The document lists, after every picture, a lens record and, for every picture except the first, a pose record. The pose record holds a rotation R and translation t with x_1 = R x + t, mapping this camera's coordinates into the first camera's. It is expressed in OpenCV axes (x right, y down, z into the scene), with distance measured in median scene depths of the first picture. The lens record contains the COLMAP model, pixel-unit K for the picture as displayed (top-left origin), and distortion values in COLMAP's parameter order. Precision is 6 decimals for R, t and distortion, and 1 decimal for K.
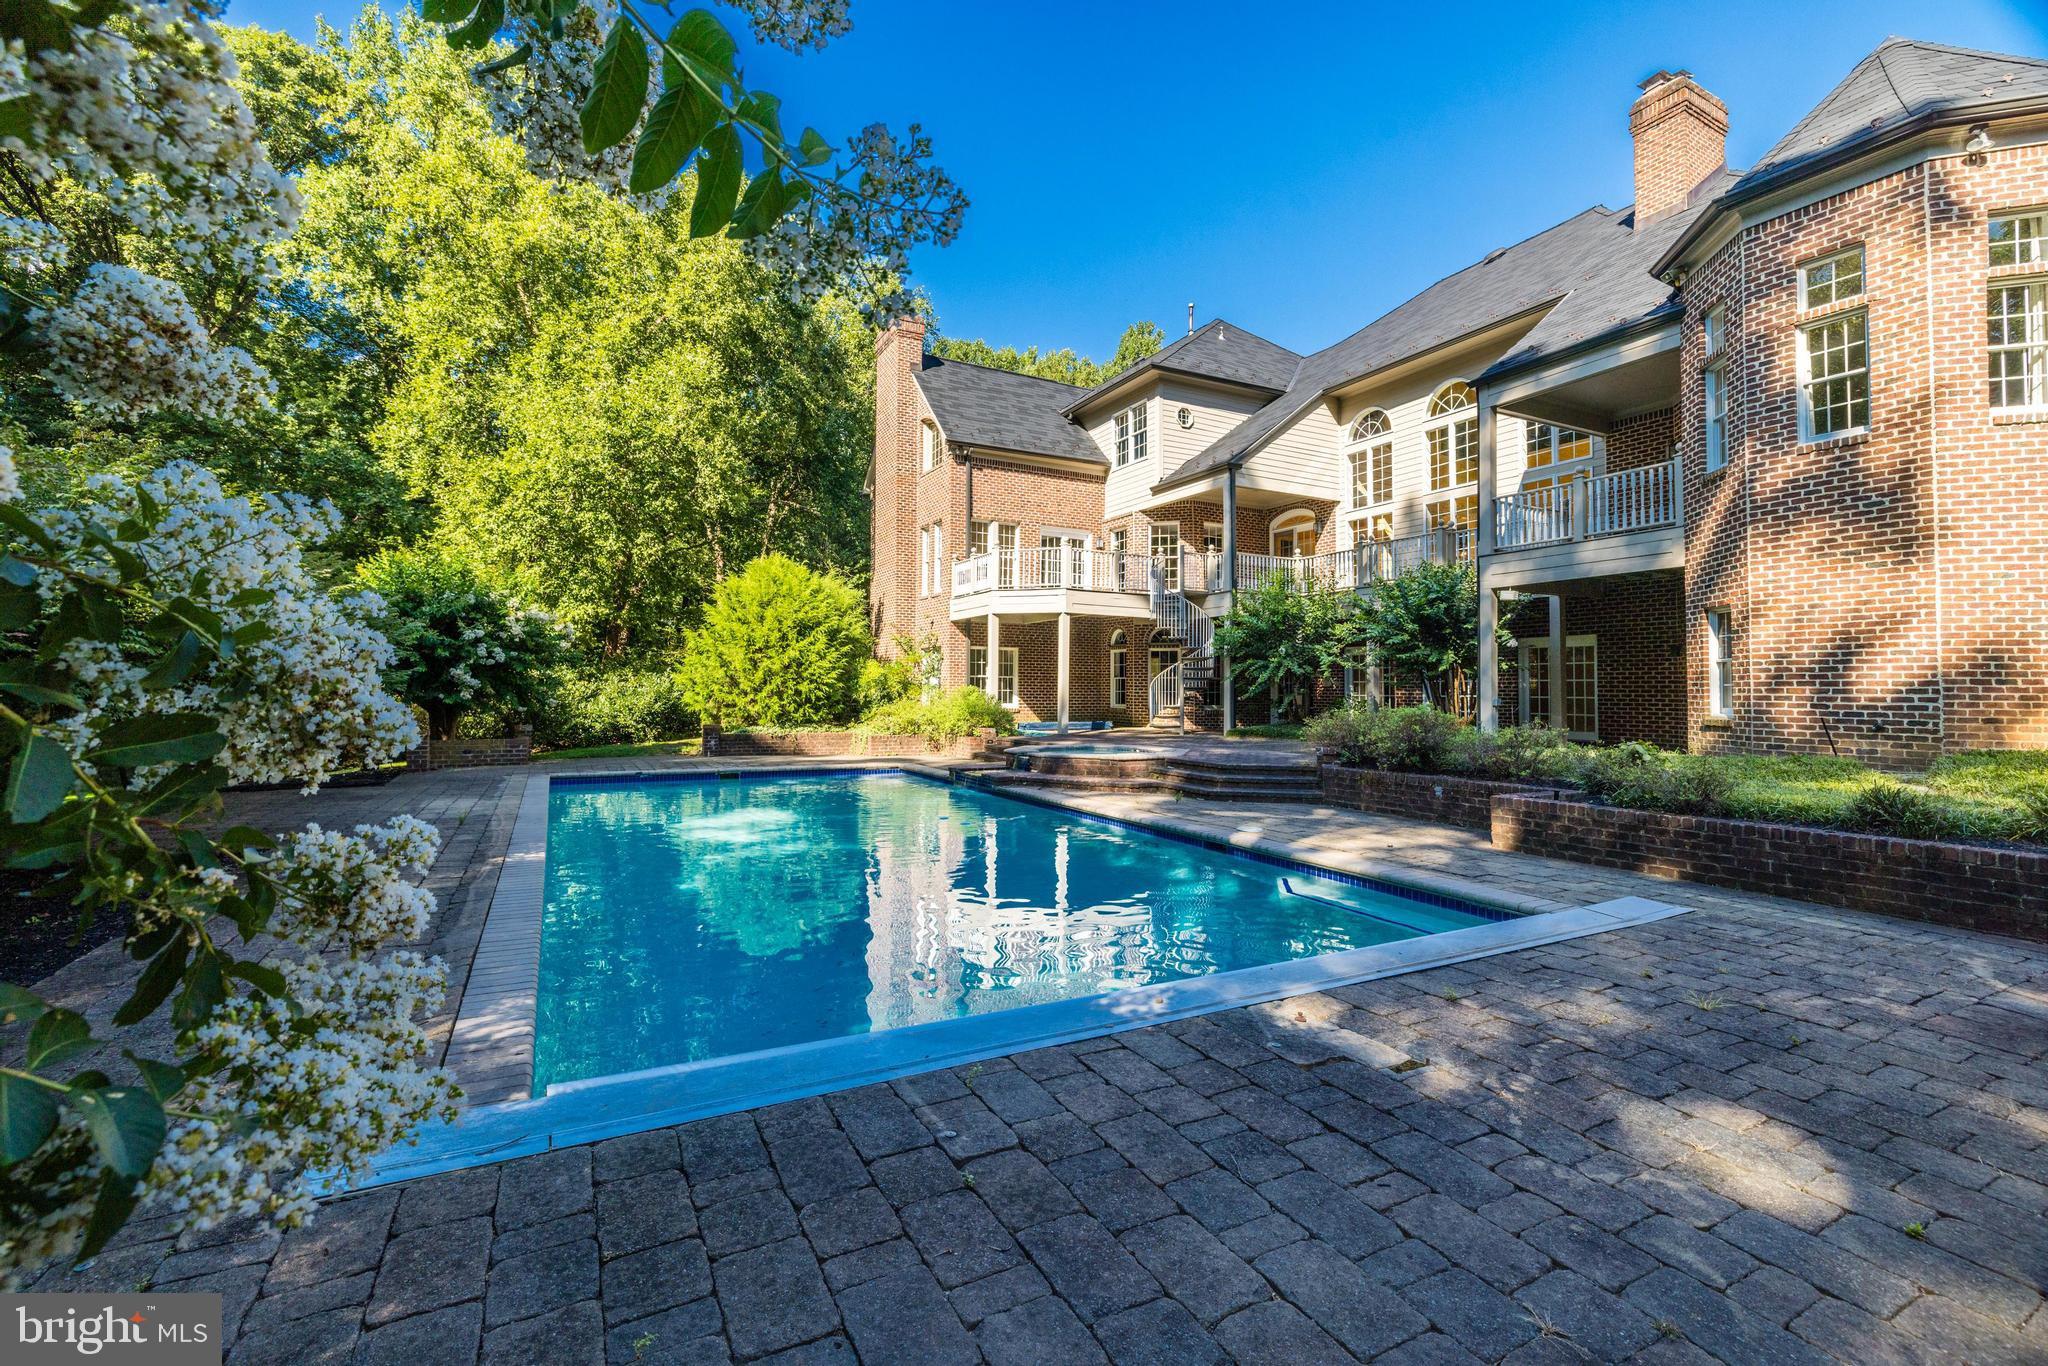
lens RADIAL K [[884.3, 0, 999.2], [0, 884.3, 670.8], [0, 0, 1]] dist [0.003007, -0.001262]
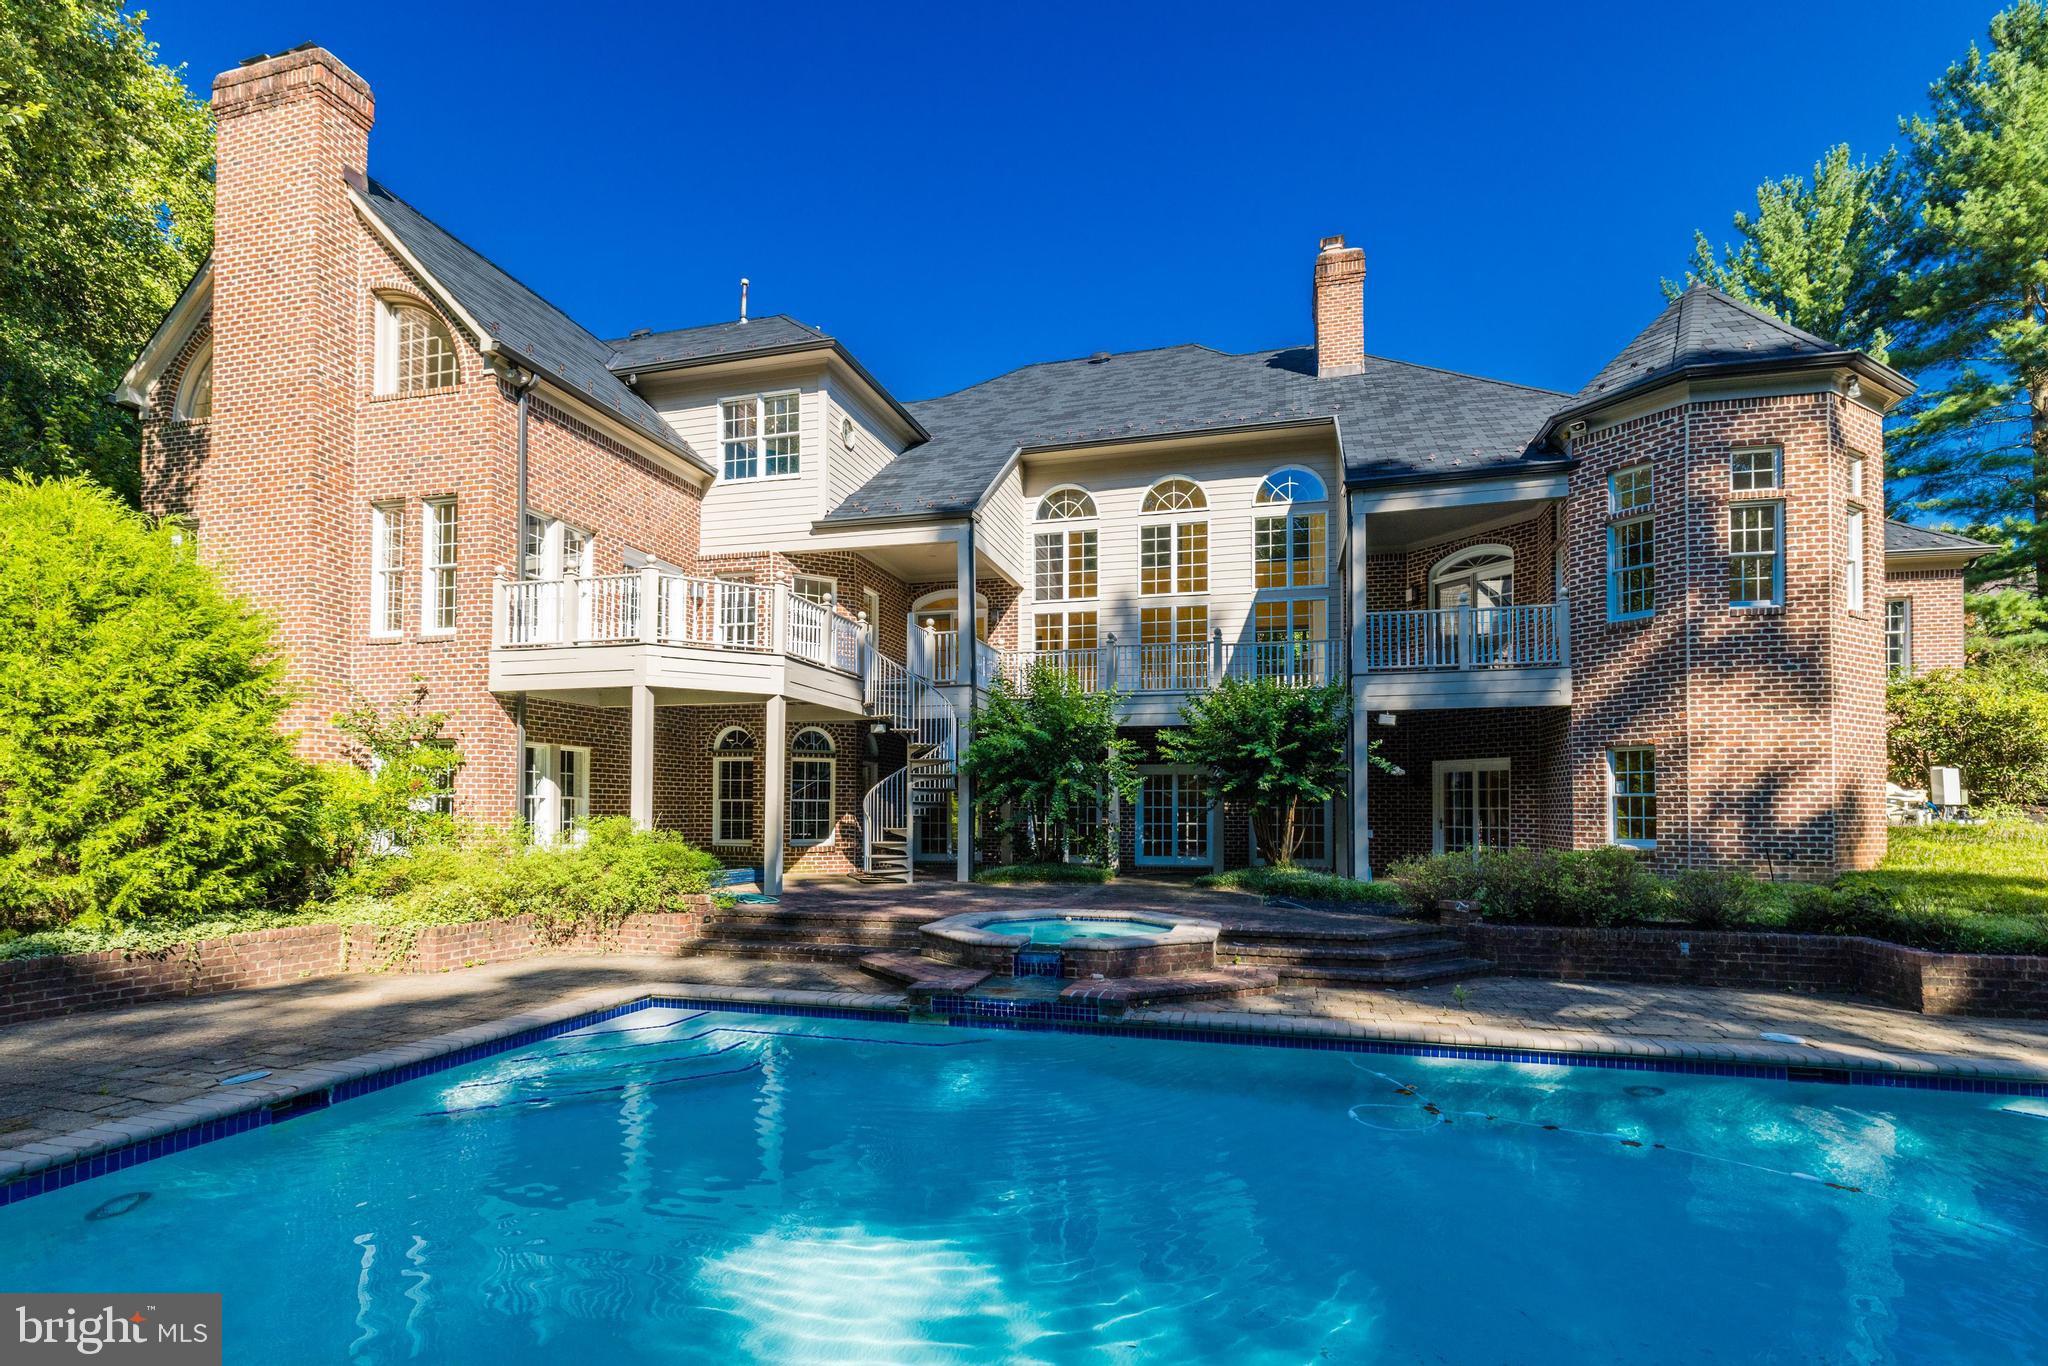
lens RADIAL K [[961.0, 0, 1030.3], [0, 961.0, 793.7], [0, 0, 1]] dist [0.003517, -0.001210]
pose [[0.660031, 0.007469, 0.751201, -0.317822], [-0.016007, 0.999863, 0.004124, -0.003645], [-0.751067, -0.014746, 0.660061, 0.442898]]
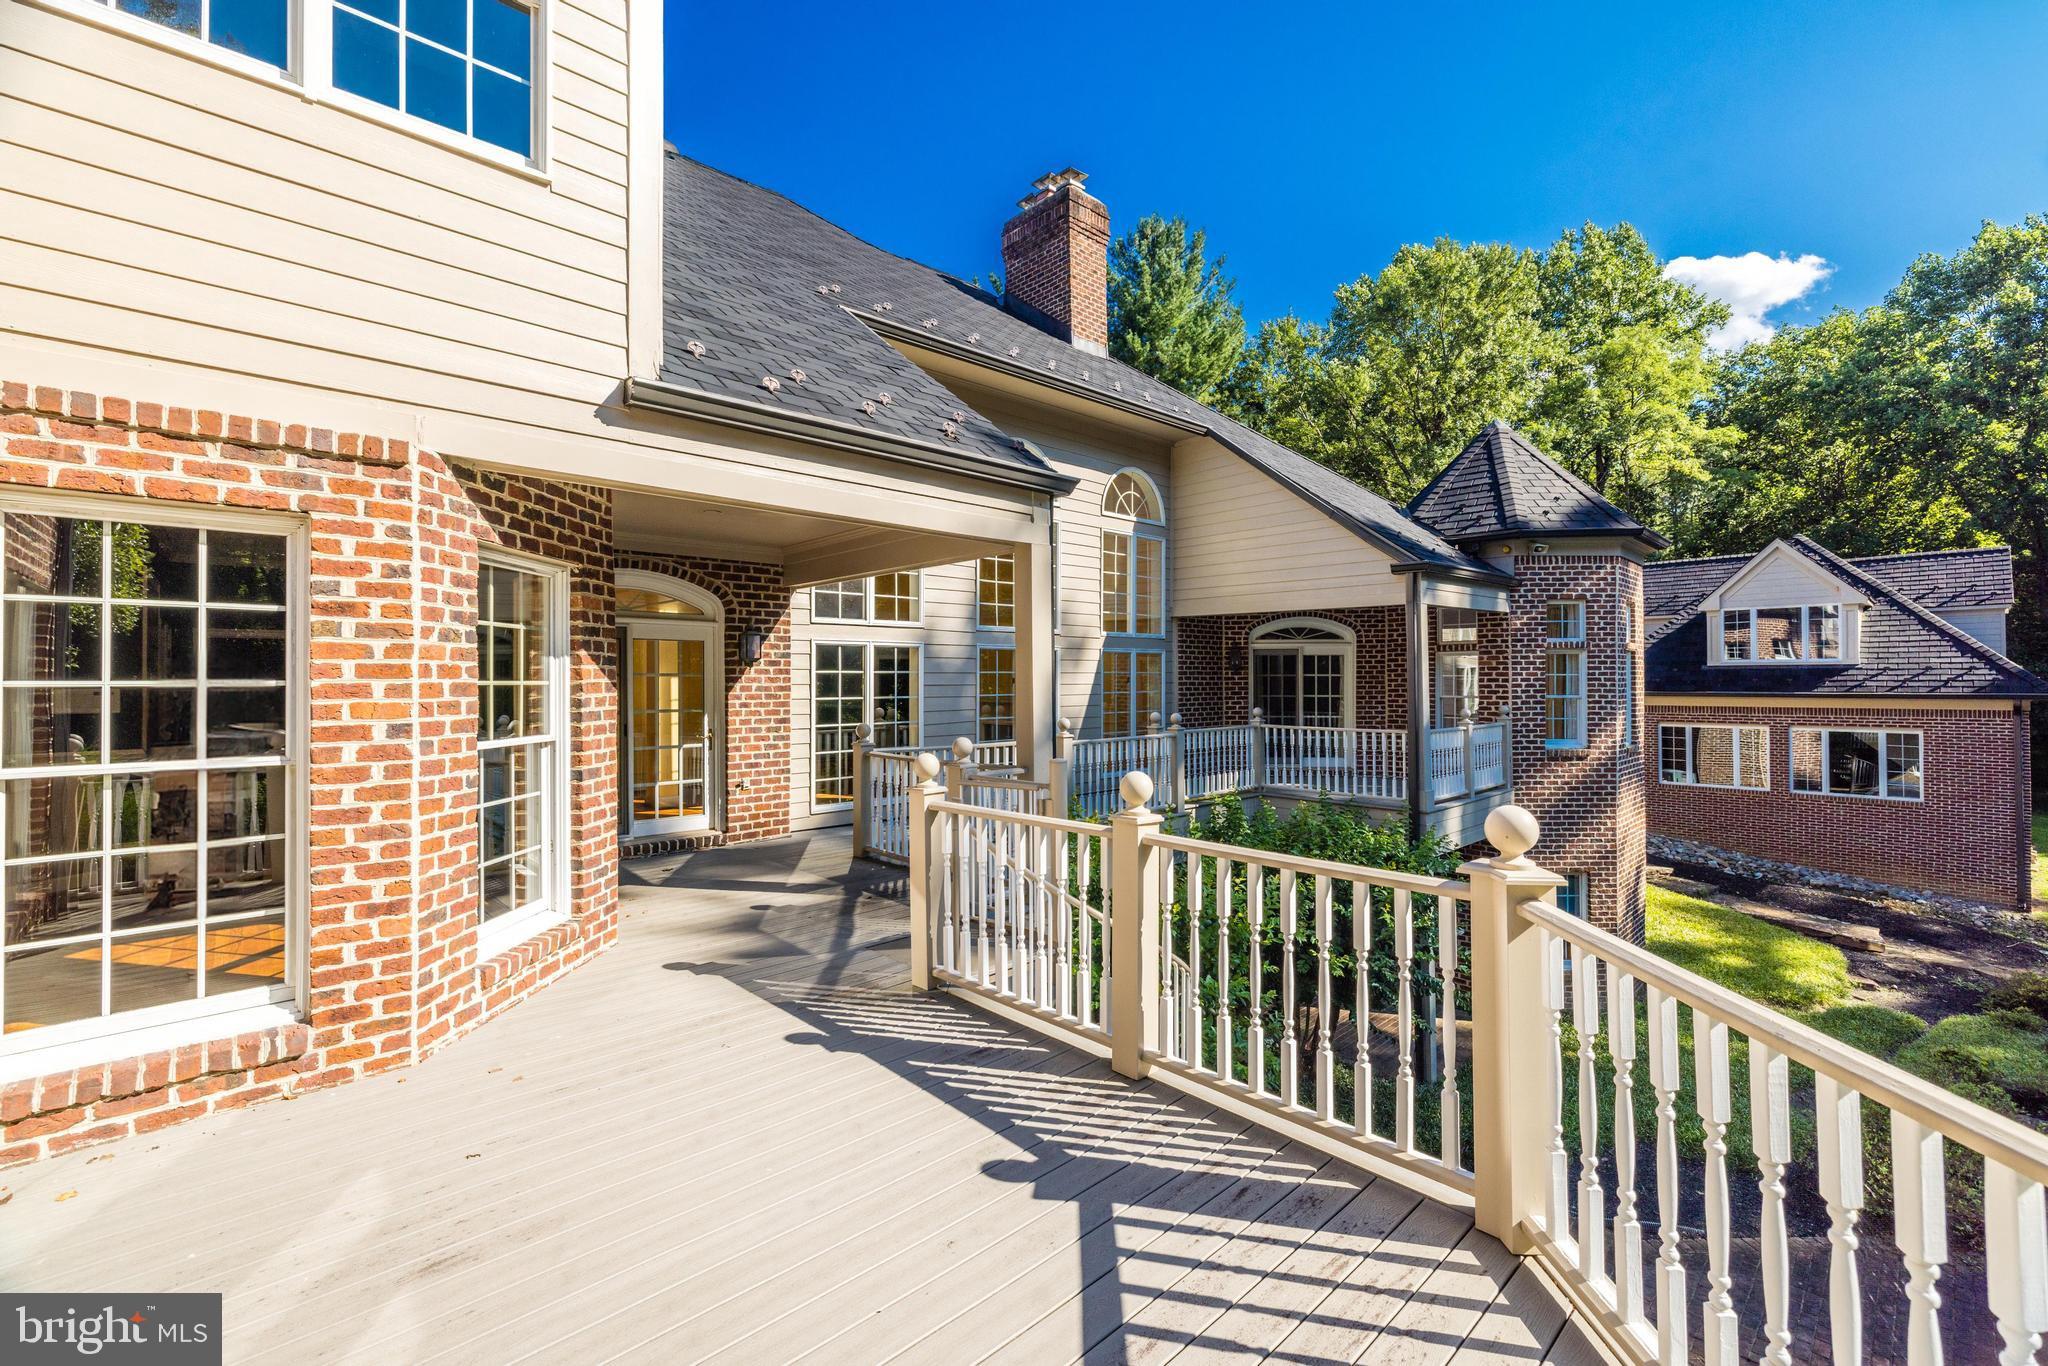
lens RADIAL K [[884.3, 0, 1014.3], [0, 884.3, 662.0], [0, 0, 1]] dist [0.003007, -0.001262]
pose [[-0.285224, 0.016426, 0.958320, -0.027950], [-0.017690, 0.999593, -0.022398, -0.169421], [-0.958298, -0.023341, -0.284817, 1.131608]]
